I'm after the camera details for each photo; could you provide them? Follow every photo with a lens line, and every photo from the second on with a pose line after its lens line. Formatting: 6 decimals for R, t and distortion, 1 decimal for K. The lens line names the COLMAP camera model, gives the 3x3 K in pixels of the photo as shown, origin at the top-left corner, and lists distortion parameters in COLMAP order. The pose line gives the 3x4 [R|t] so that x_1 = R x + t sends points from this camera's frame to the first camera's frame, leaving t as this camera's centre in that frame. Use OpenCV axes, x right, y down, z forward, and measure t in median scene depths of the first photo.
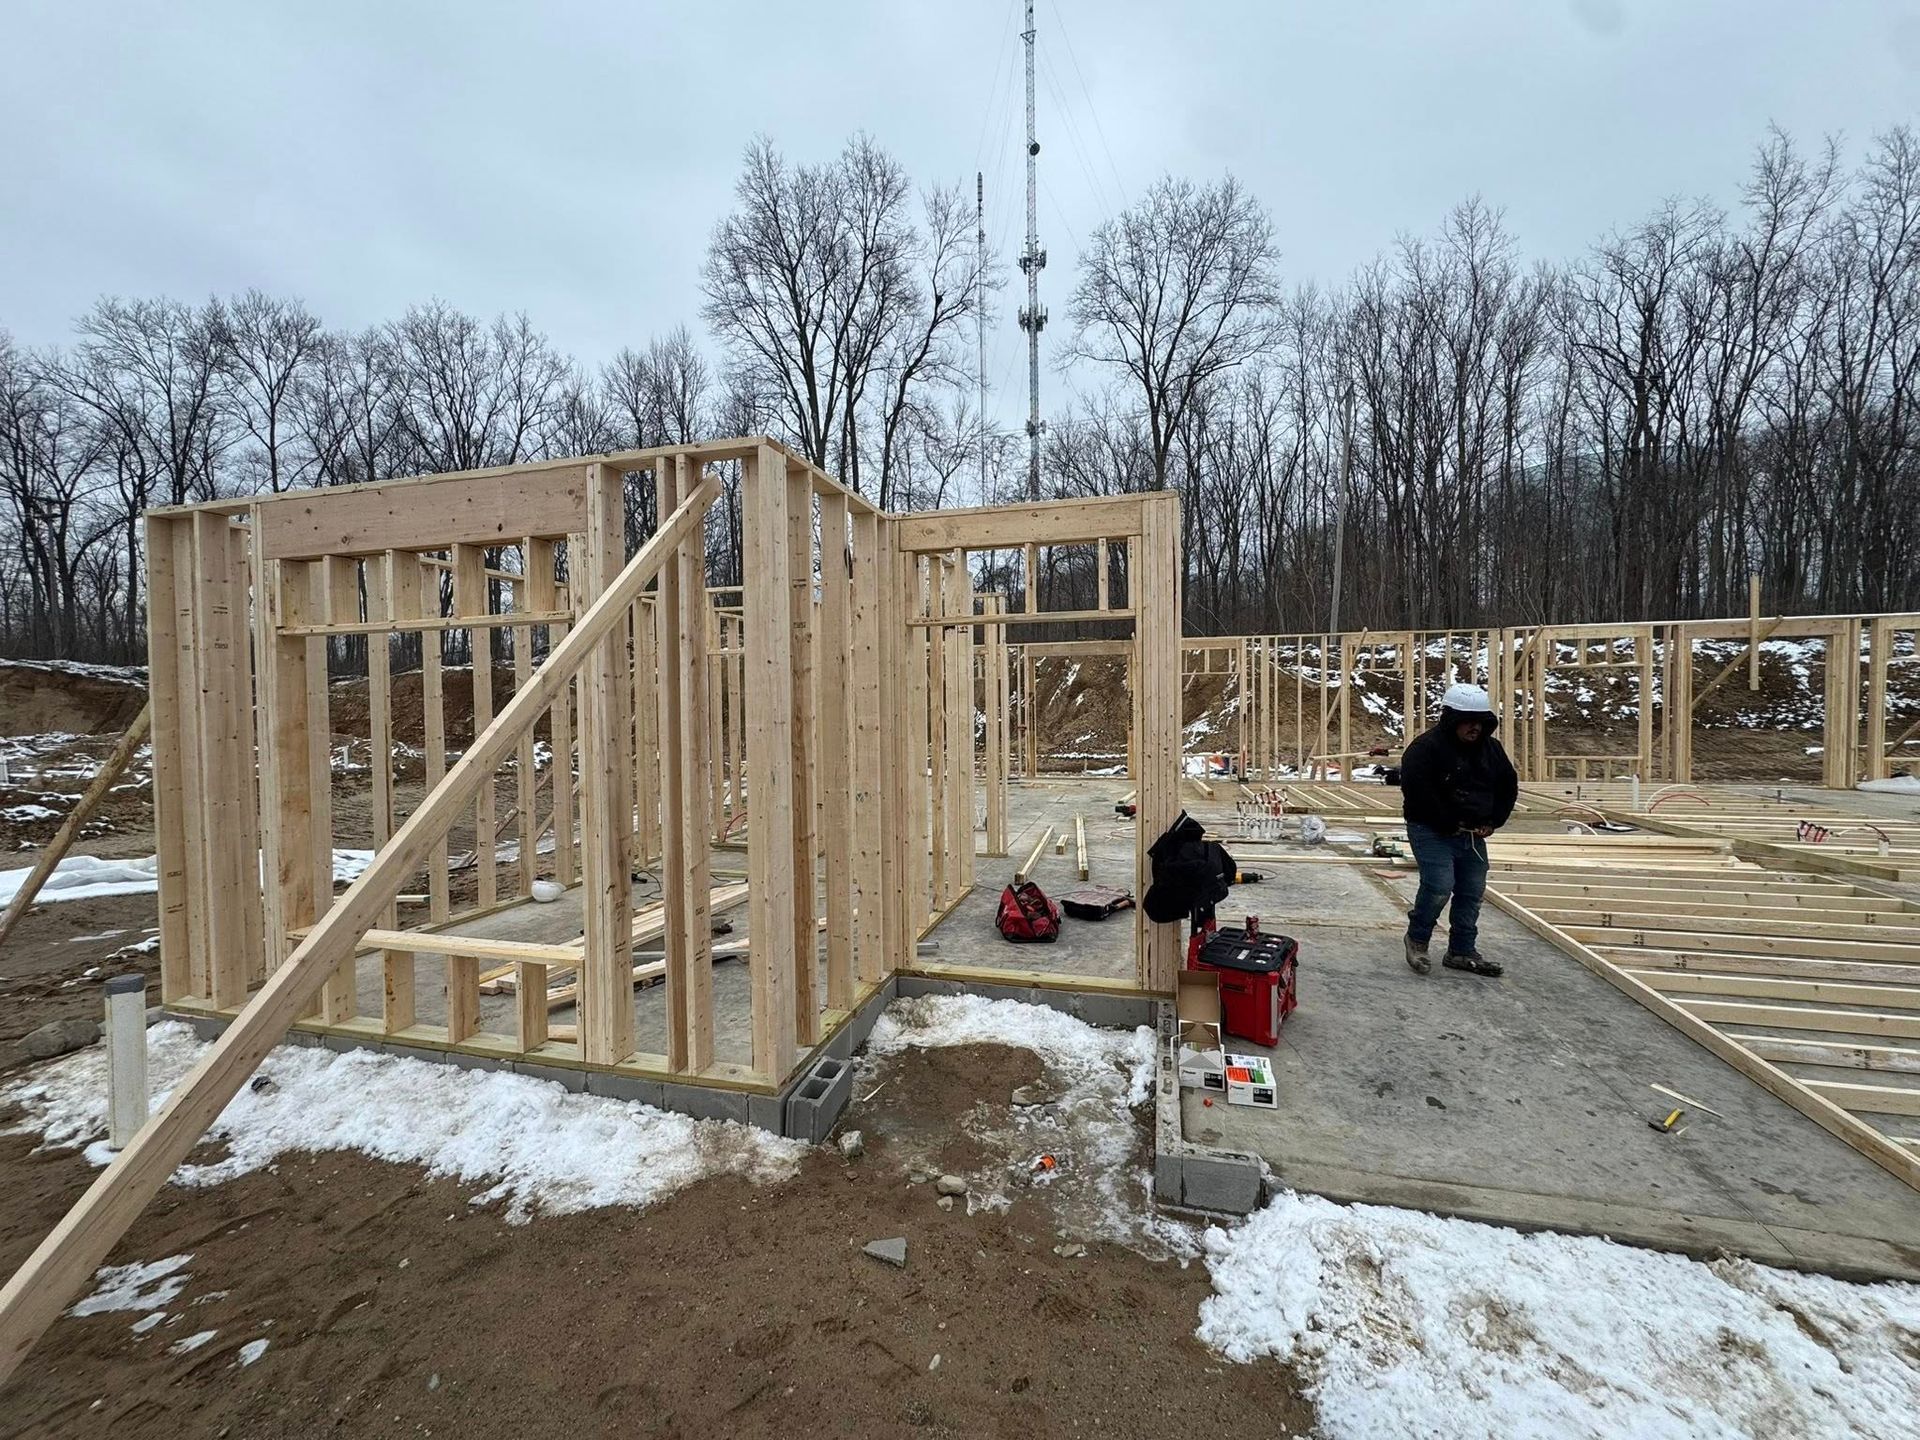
lens RADIAL K [[766.2, 0, 965.1], [0, 766.2, 719.7], [0, 0, 1]] dist [-0.002024, -0.000829]
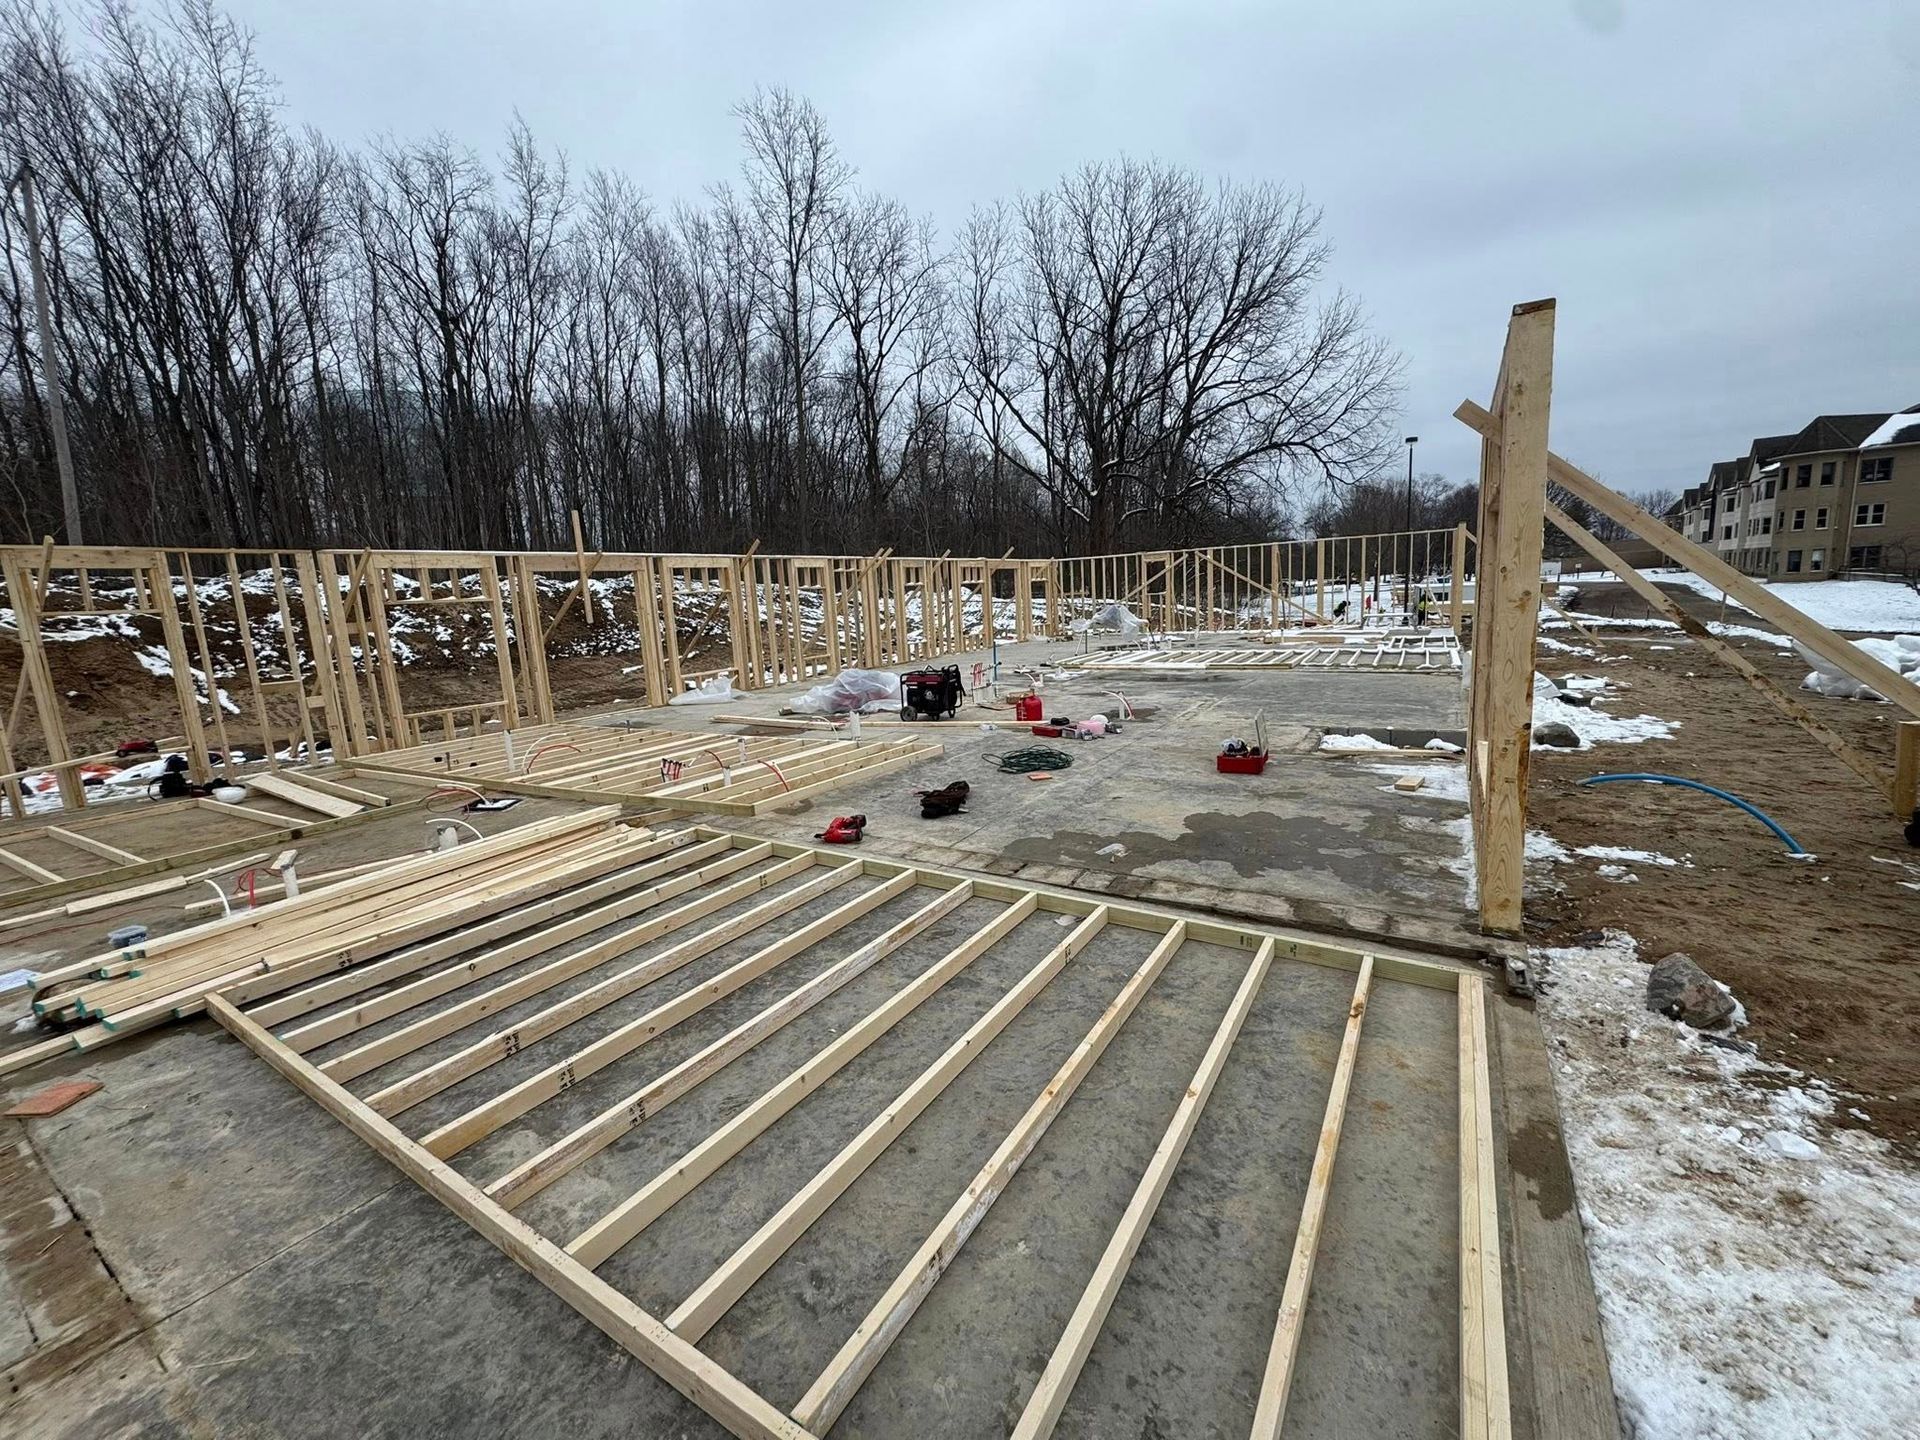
lens RADIAL K [[766.2, 0, 965.1], [0, 766.2, 719.7], [0, 0, 1]] dist [-0.002024, -0.000829]
pose [[0.293632, -0.155491, 0.943188, 0.087392], [0.079977, 0.987219, 0.137852, -0.005811], [-0.952567, 0.034955, 0.302314, 0.099089]]
